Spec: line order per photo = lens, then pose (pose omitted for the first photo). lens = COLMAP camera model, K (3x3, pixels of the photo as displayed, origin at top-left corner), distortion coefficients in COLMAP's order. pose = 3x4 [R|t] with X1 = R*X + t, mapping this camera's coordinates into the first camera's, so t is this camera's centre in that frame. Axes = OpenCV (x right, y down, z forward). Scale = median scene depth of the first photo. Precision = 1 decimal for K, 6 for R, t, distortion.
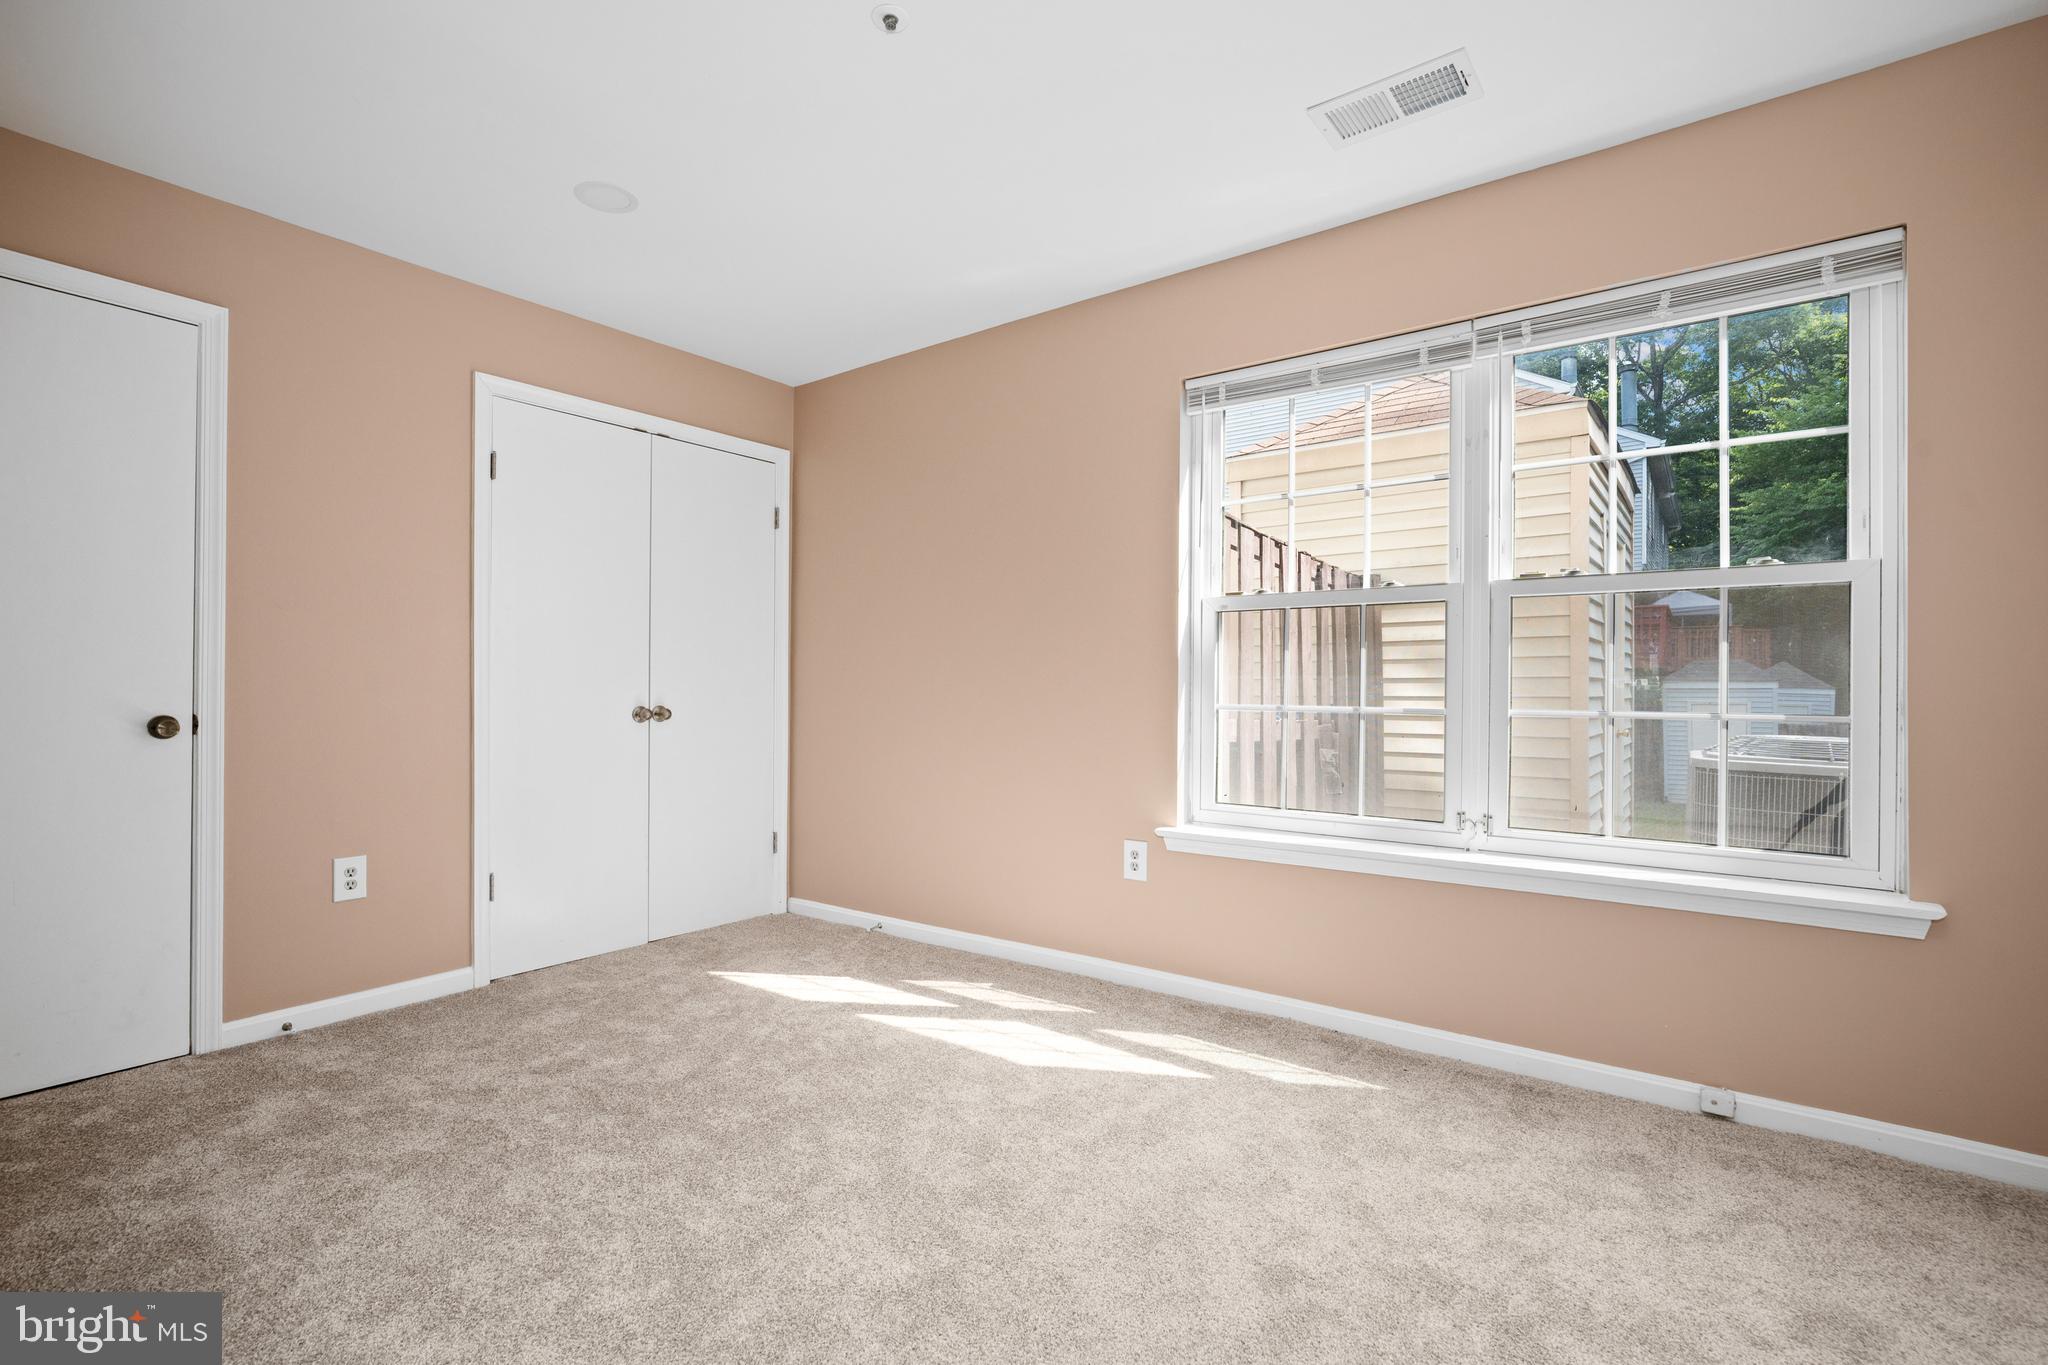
lens RADIAL K [[925.3, 0, 1024.0], [0, 925.3, 682.5], [0, 0, 1]] dist [-0.000239, -0.000103]
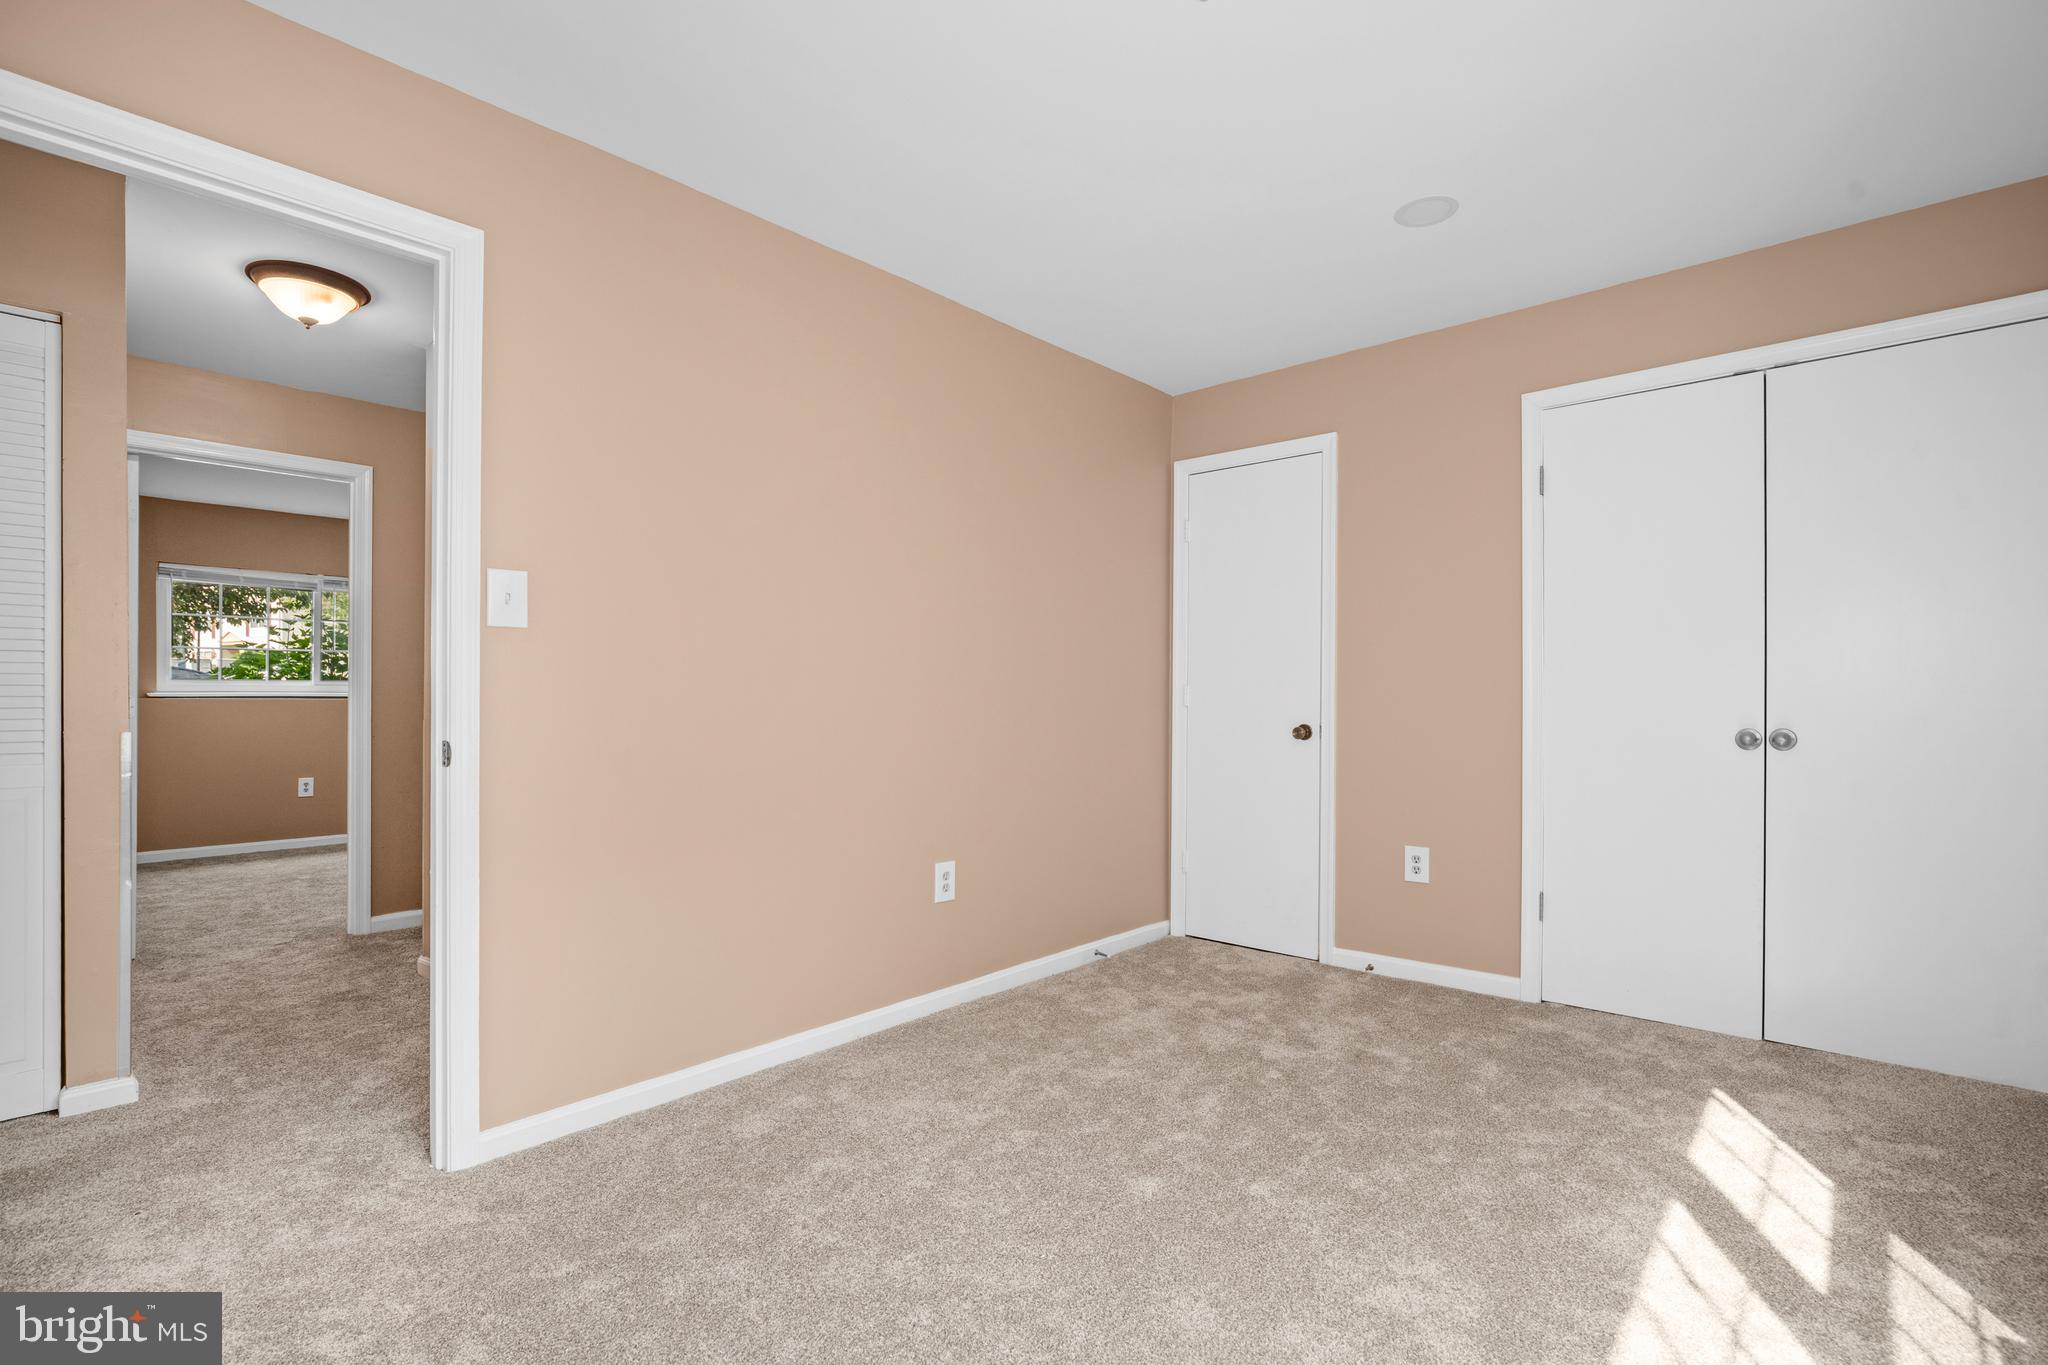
lens RADIAL K [[946.7, 0, 1035.2], [0, 946.7, 700.3], [0, 0, 1]] dist [-0.023195, -0.000011]
pose [[-0.082697, -0.003391, -0.996569, 0.497900], [0.007050, 0.999967, -0.003988, 0.000255], [0.996550, -0.007356, -0.082671, 0.572407]]
